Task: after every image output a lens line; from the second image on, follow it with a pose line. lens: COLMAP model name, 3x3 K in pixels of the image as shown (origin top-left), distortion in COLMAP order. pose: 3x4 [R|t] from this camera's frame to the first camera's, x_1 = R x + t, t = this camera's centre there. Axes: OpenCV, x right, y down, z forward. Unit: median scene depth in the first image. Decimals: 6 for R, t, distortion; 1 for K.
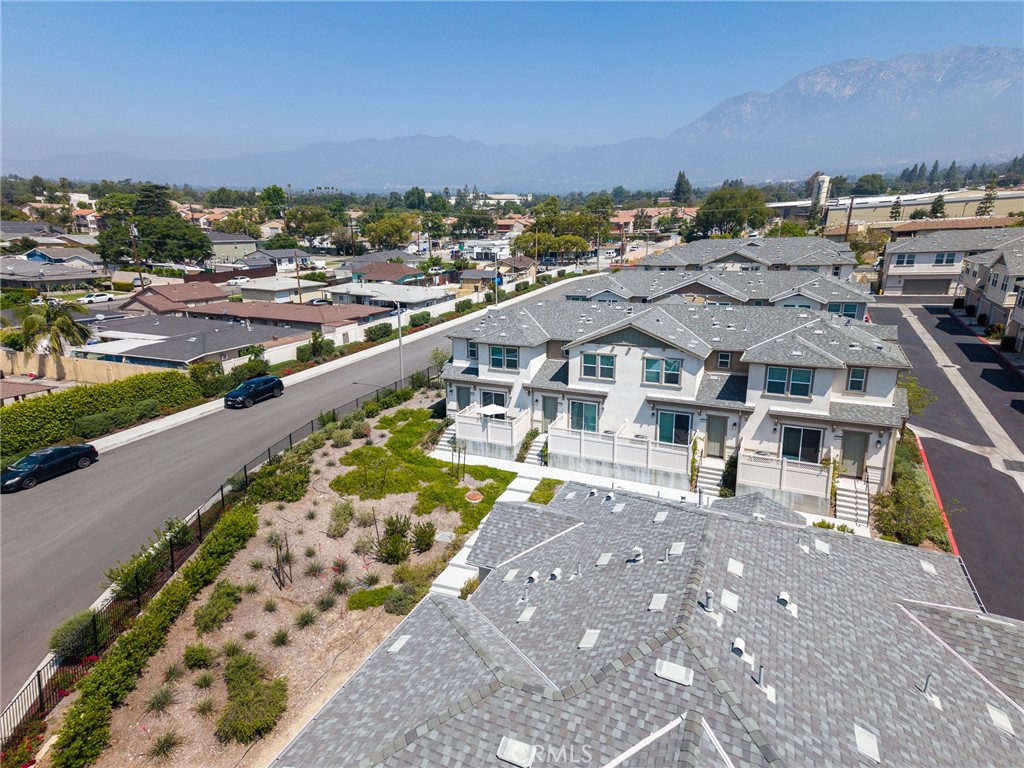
lens RADIAL K [[634.4, 0, 514.5], [0, 634.4, 383.3], [0, 0, 1]] dist [0.276435, 0.002288]
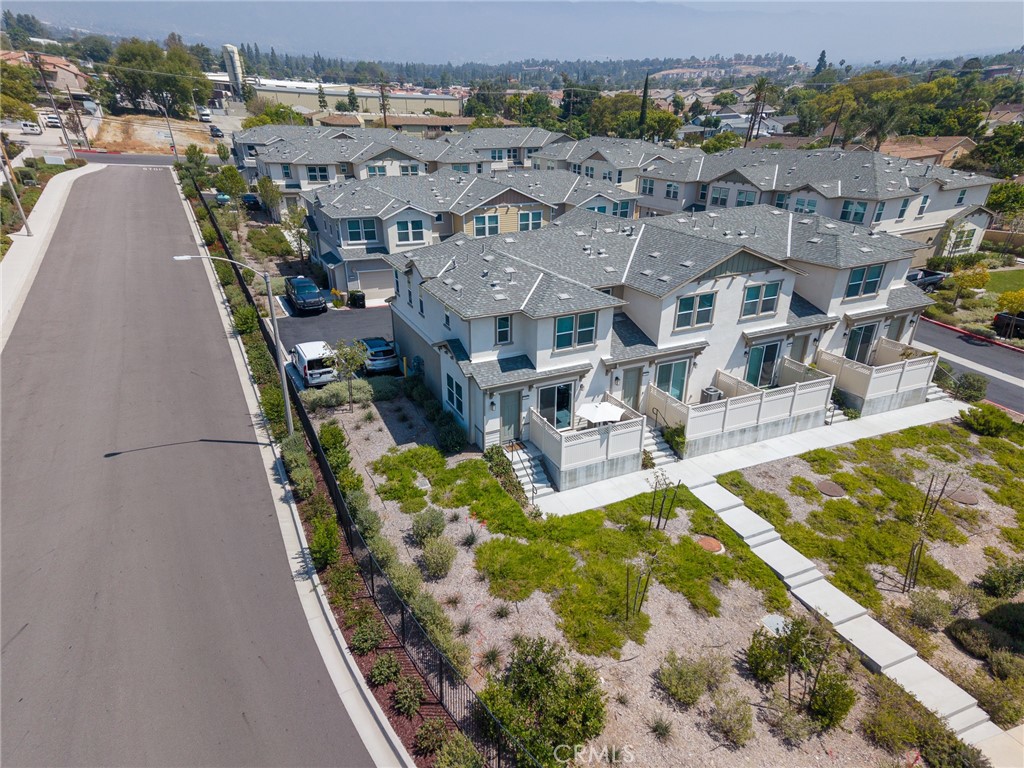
lens RADIAL K [[634.4, 0, 514.5], [0, 634.4, 383.3], [0, 0, 1]] dist [0.276435, 0.002288]
pose [[0.651010, -0.295288, 0.699279, -0.532726], [0.184850, 0.955171, 0.231254, -0.151703], [-0.736217, -0.021287, 0.676410, 0.591548]]
